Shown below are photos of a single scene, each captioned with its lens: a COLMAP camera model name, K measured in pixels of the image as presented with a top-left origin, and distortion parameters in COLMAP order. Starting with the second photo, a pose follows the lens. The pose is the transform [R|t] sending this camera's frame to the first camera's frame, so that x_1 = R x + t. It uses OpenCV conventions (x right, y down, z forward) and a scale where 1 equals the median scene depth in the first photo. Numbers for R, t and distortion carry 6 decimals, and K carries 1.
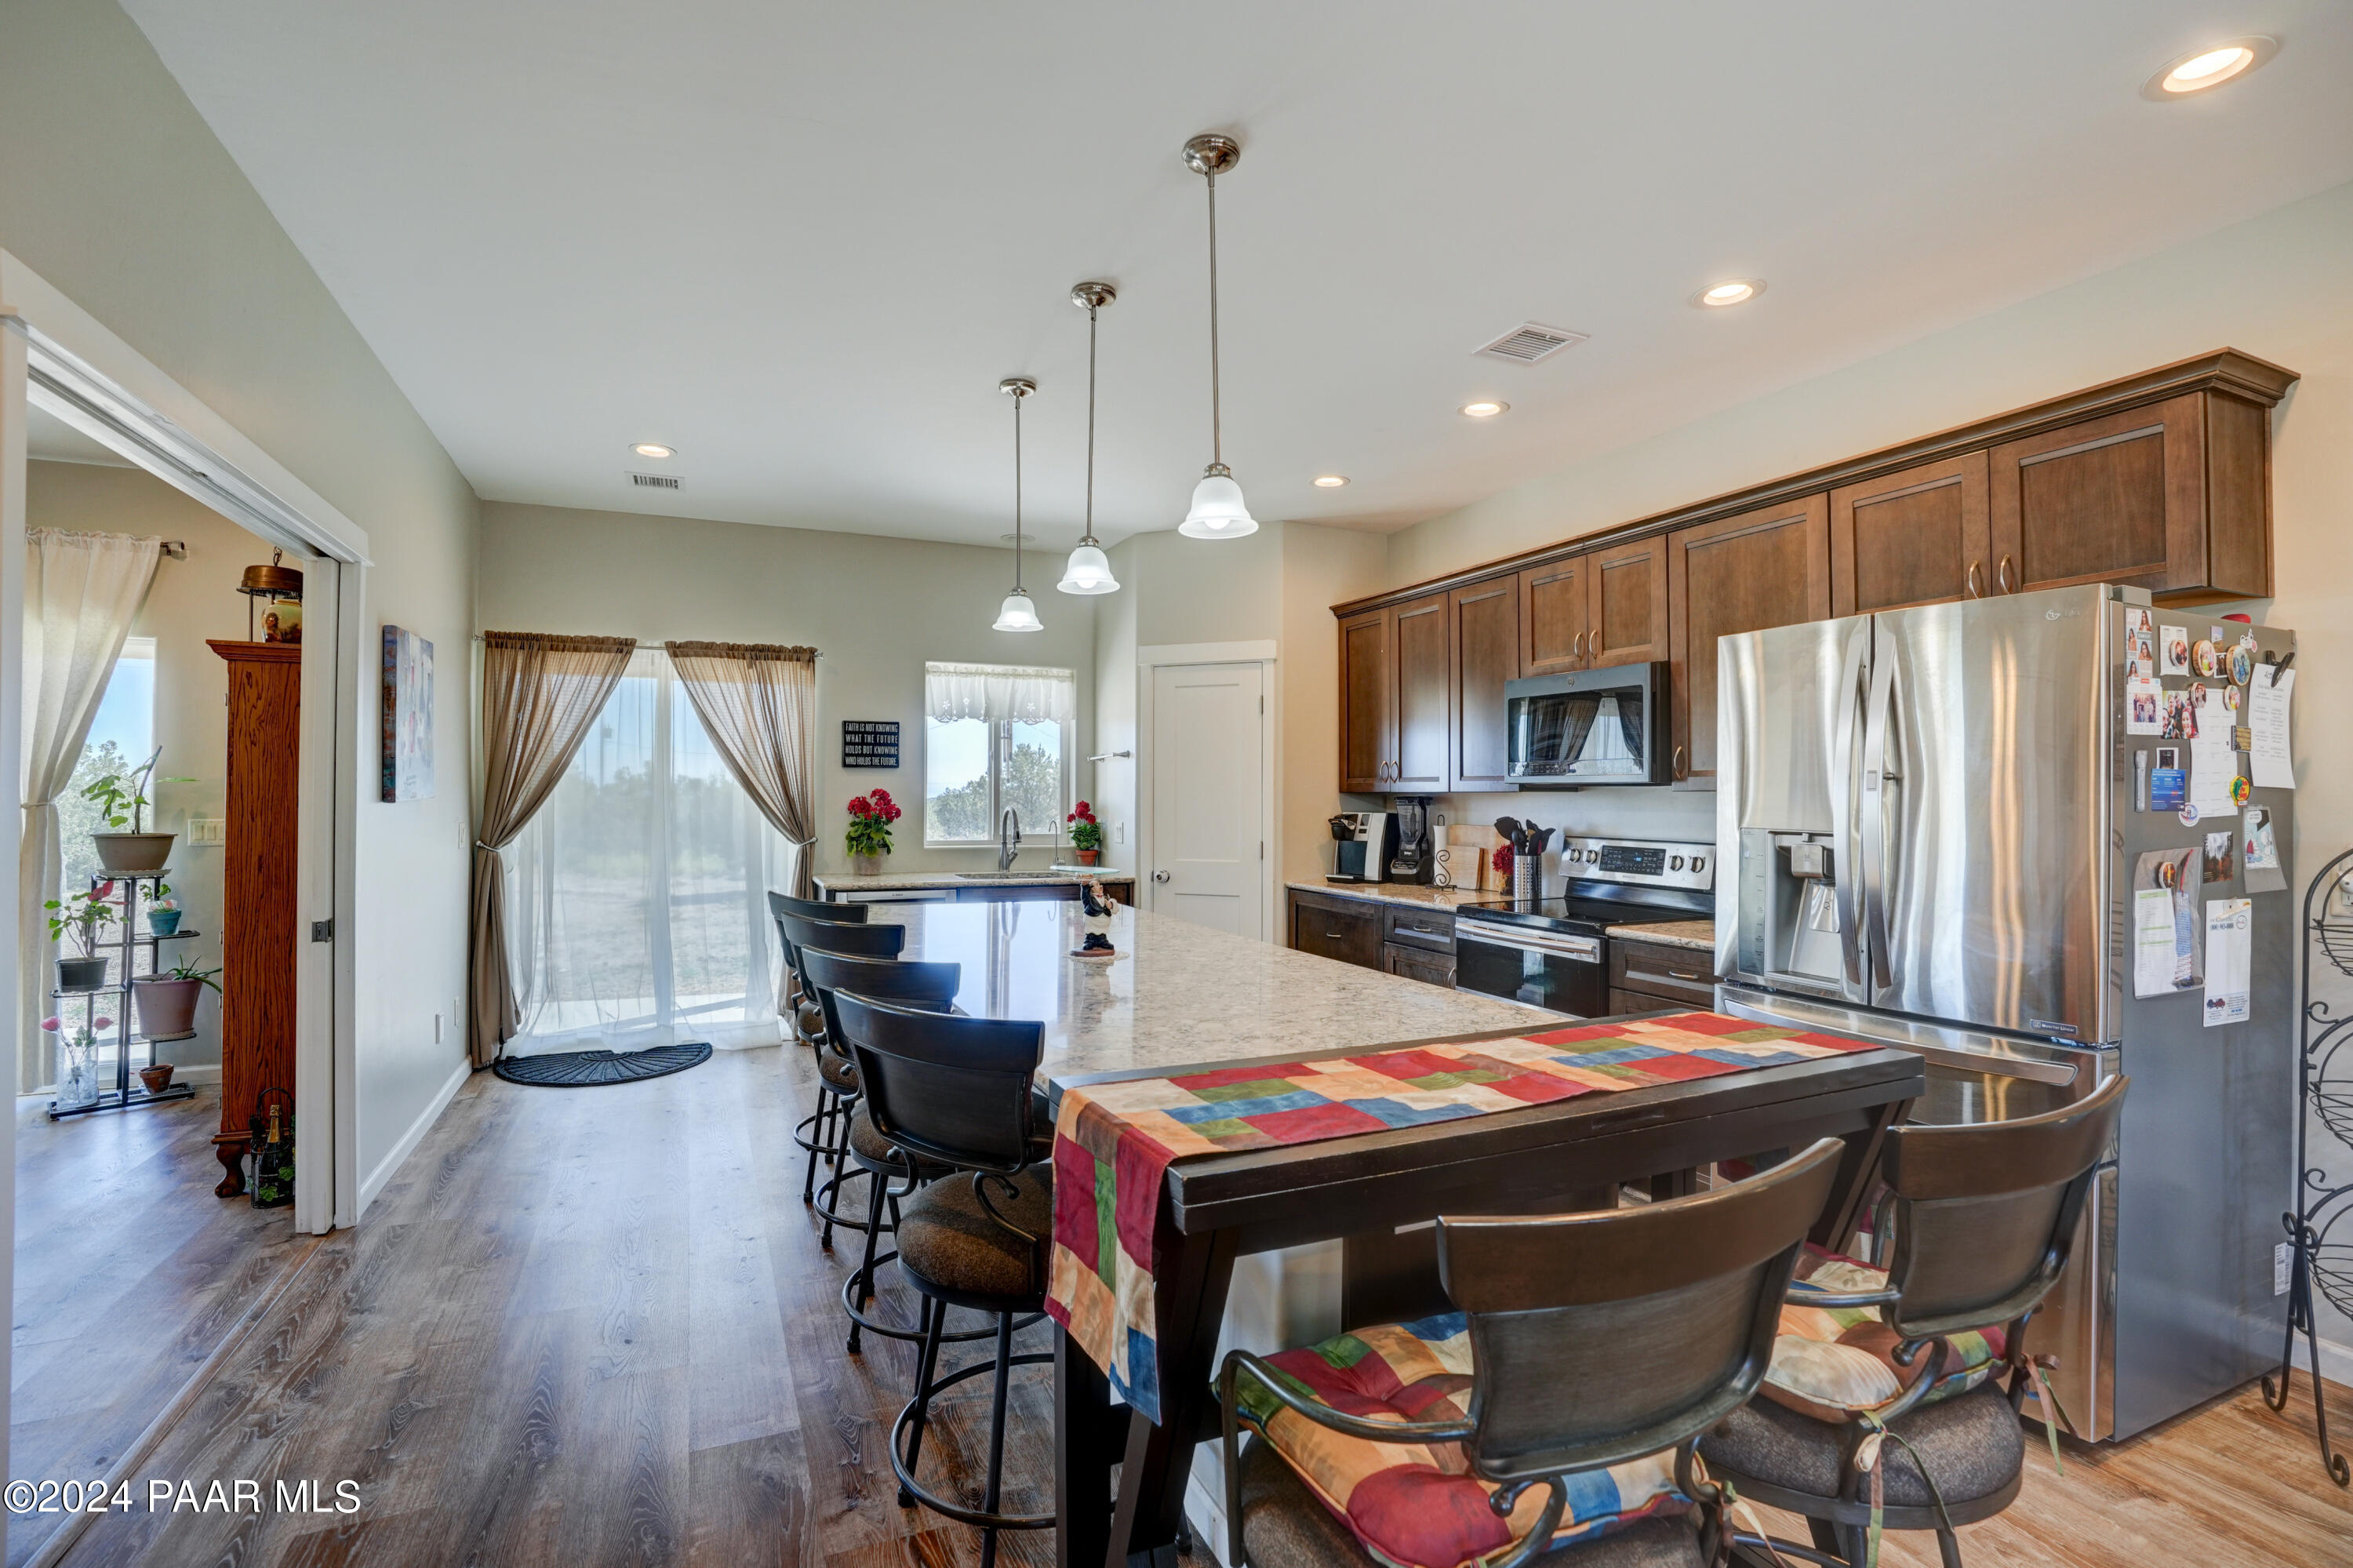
lens RADIAL K [[1108.3, 0, 1176.5], [0, 1108.3, 784.0], [0, 0, 1]] dist [-0.070537, 0.031764]
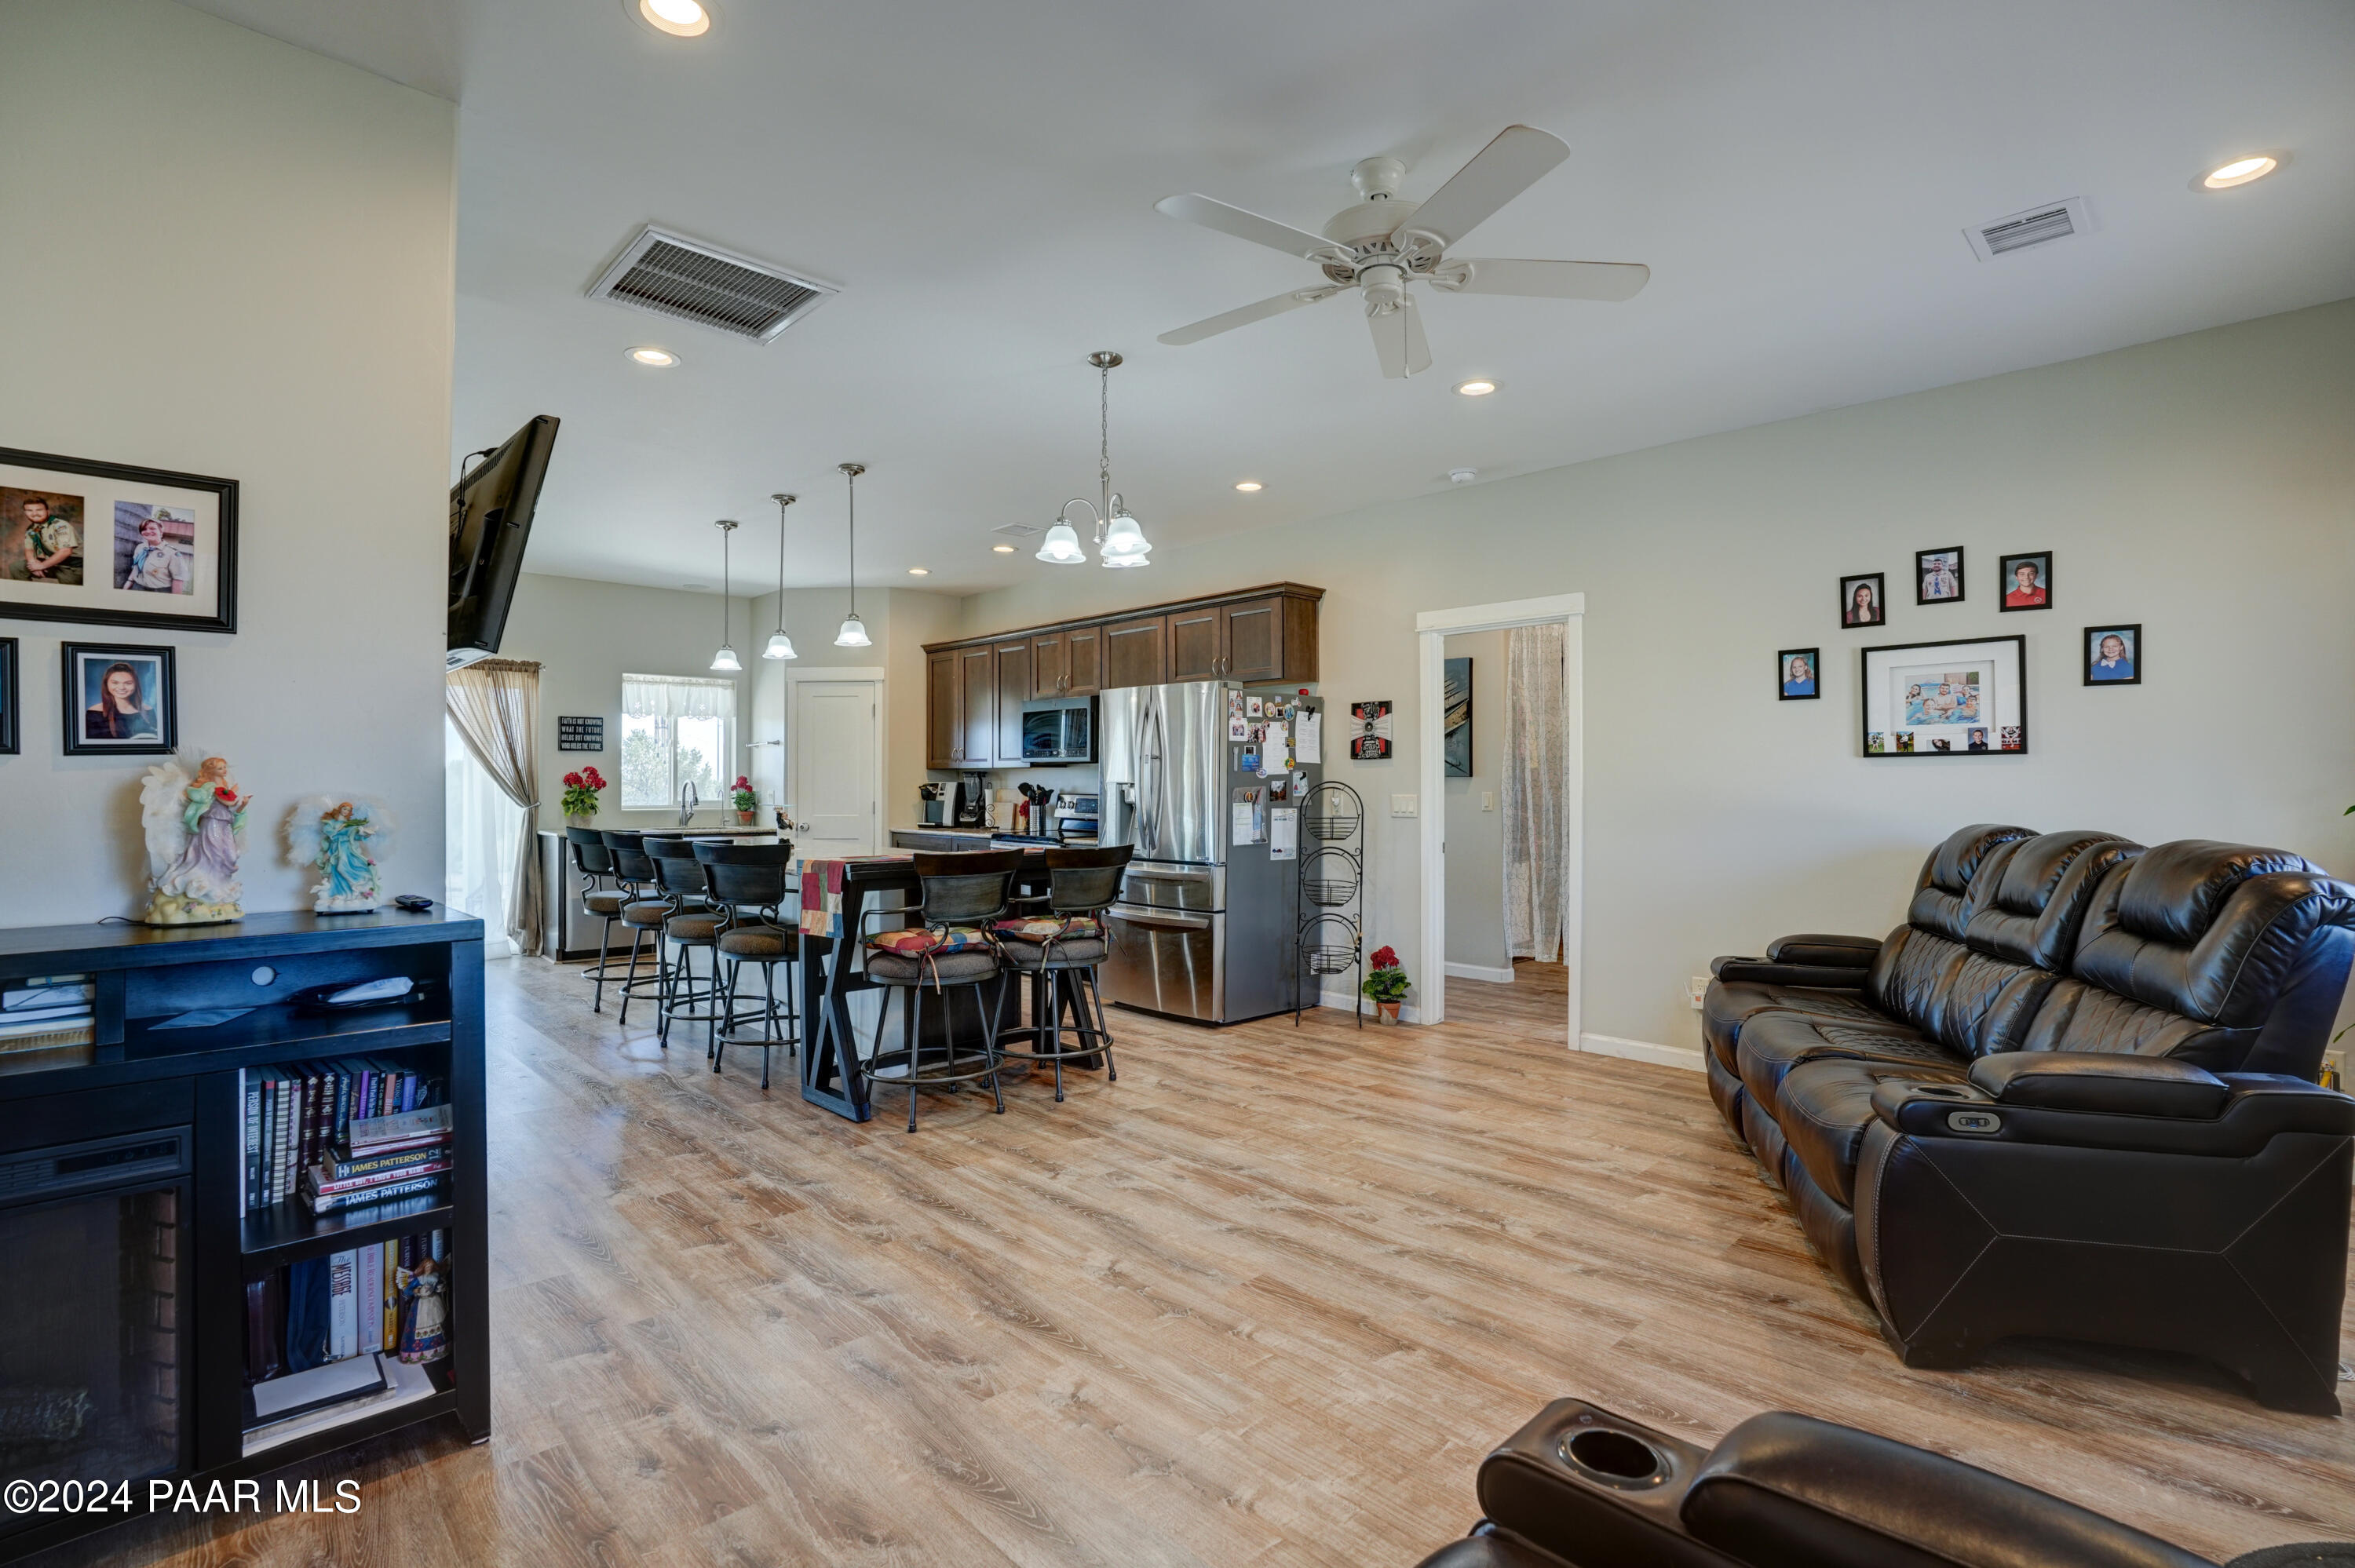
lens RADIAL K [[1109.1, 0, 1177.5], [0, 1109.1, 784.0], [0, 0, 1]] dist [-0.070537, 0.031764]
pose [[0.941676, -0.002614, 0.336511, -0.047084], [-0.001568, 0.999925, 0.012156, 0.011023], [-0.336518, -0.011975, 0.941601, -0.656176]]
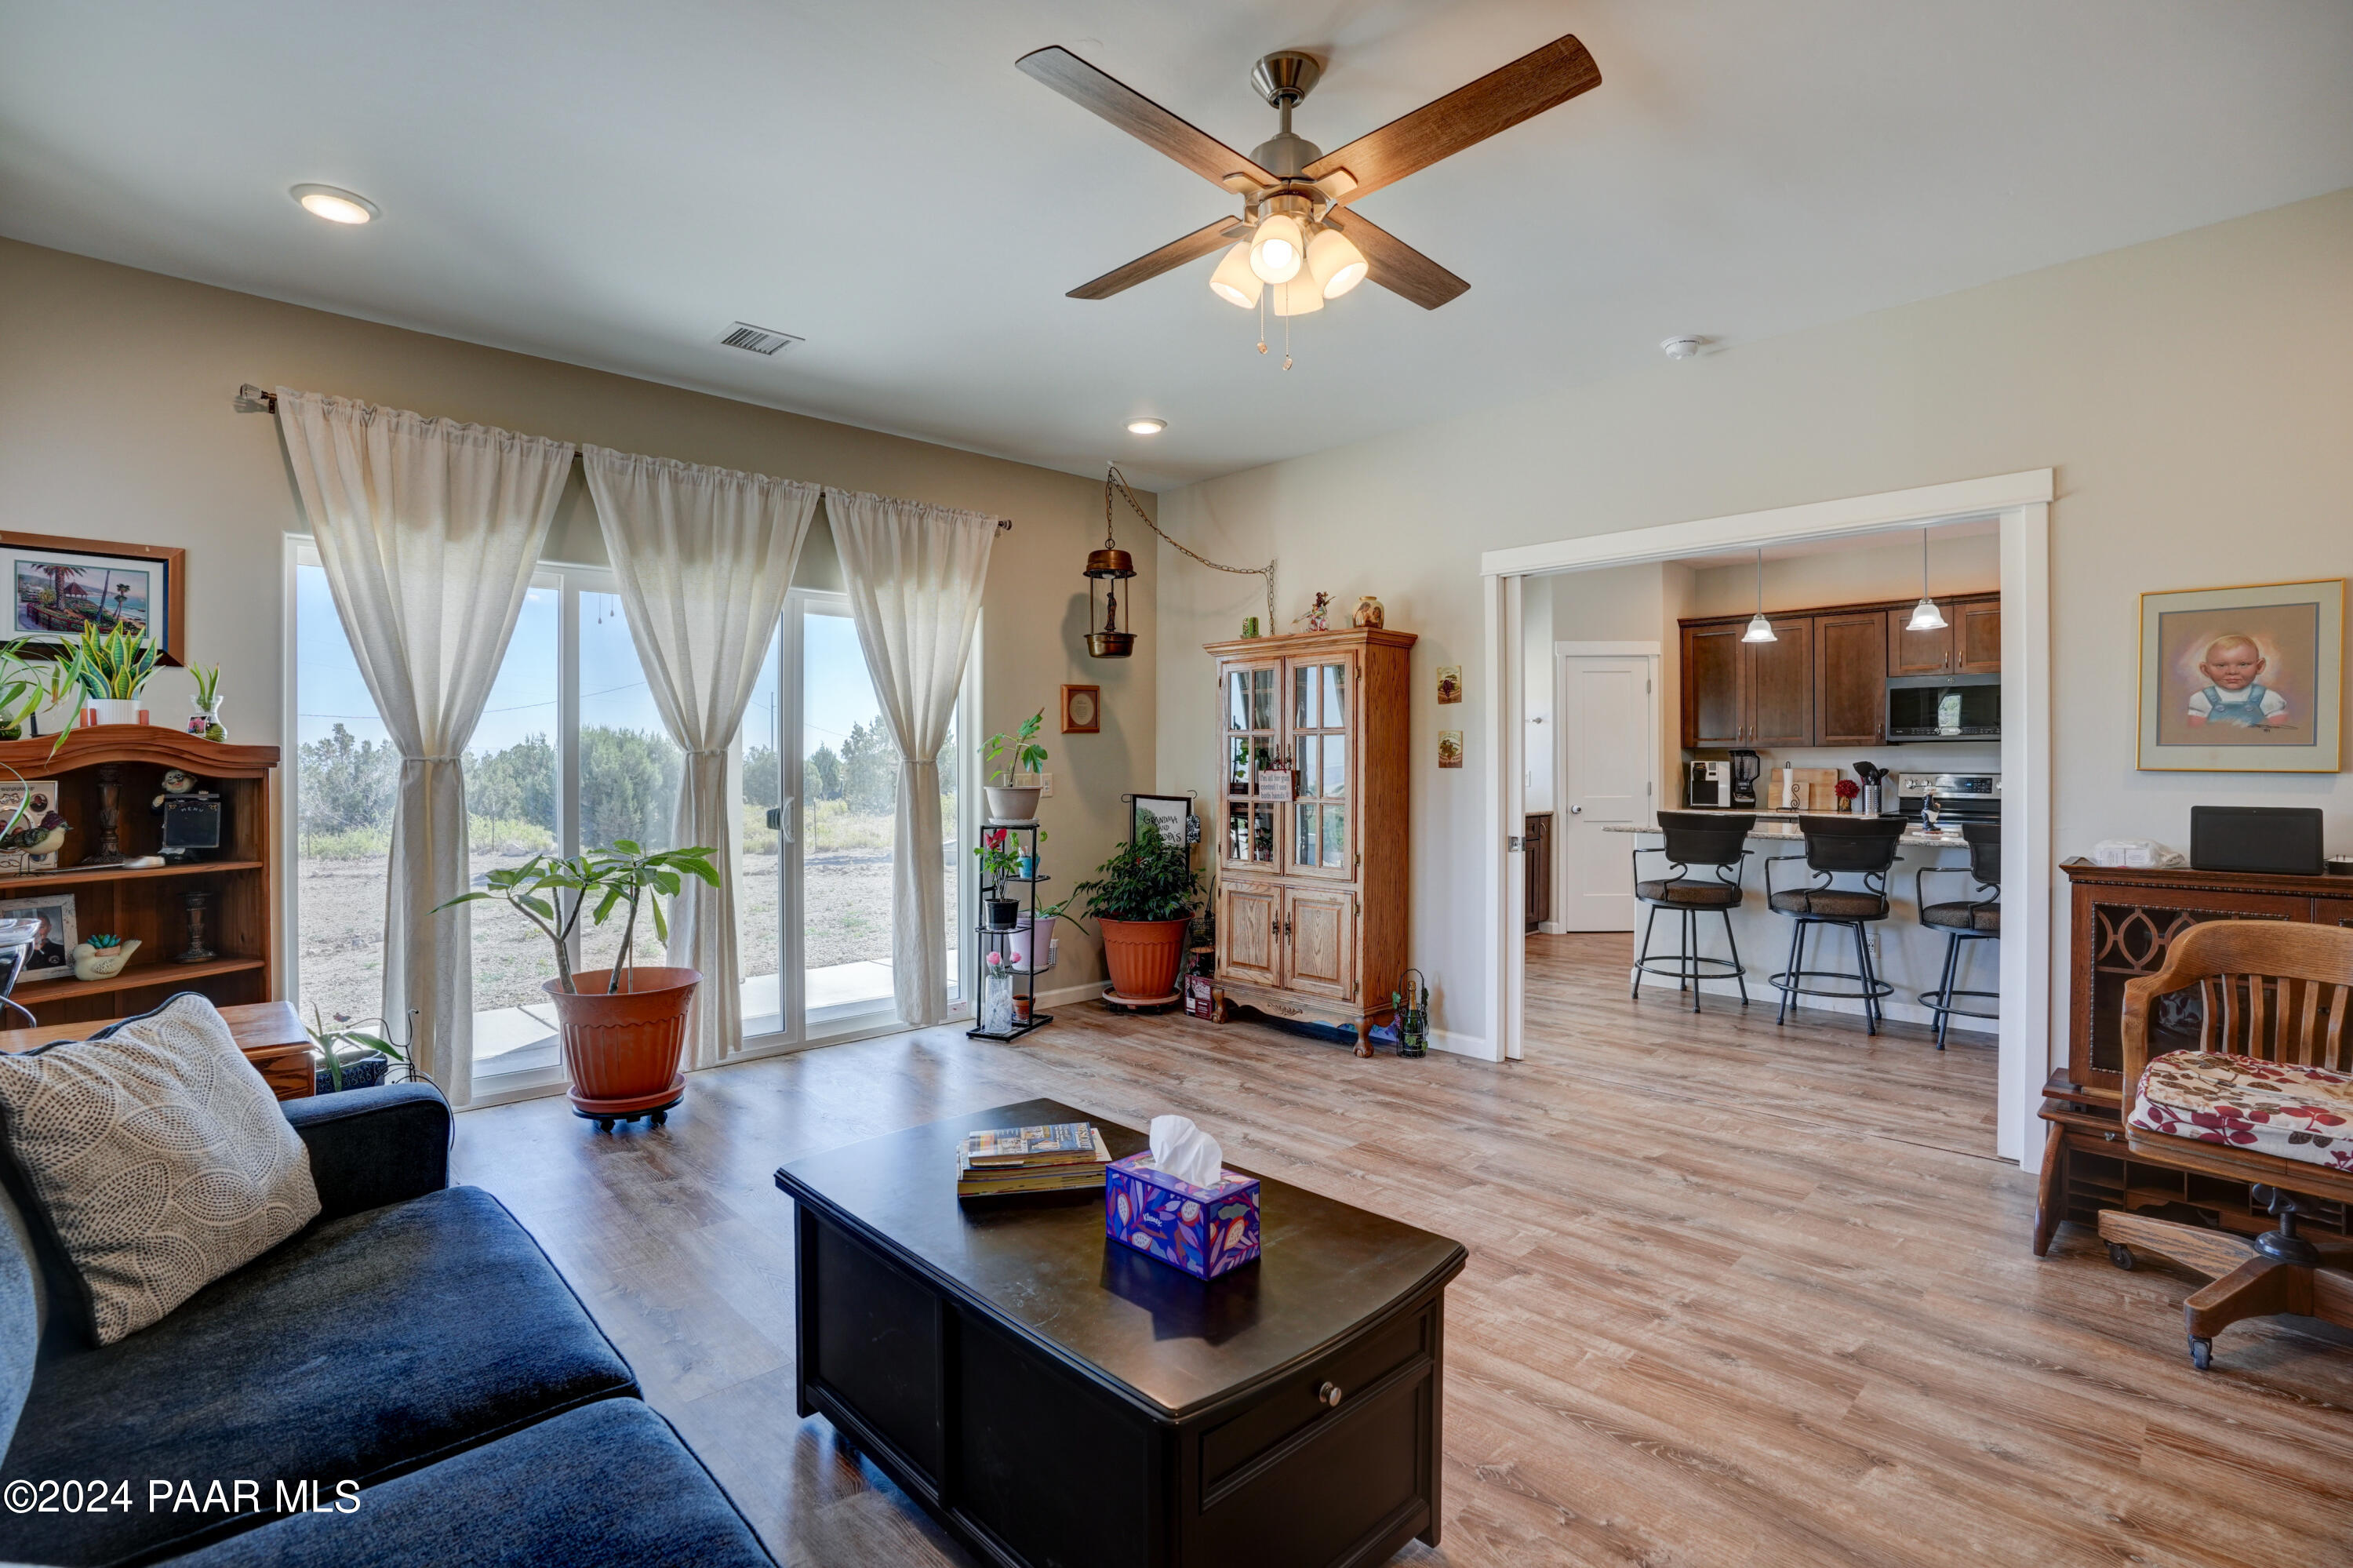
lens RADIAL K [[1107.0, 0, 1183.6], [0, 1107.0, 772.8], [0, 0, 1]] dist [-0.081259, 0.043504]
pose [[0.936303, -0.011754, 0.350997, -1.188914], [0.004494, 0.999759, 0.021490, 0.008112], [-0.351165, -0.018544, 0.936130, -0.128959]]
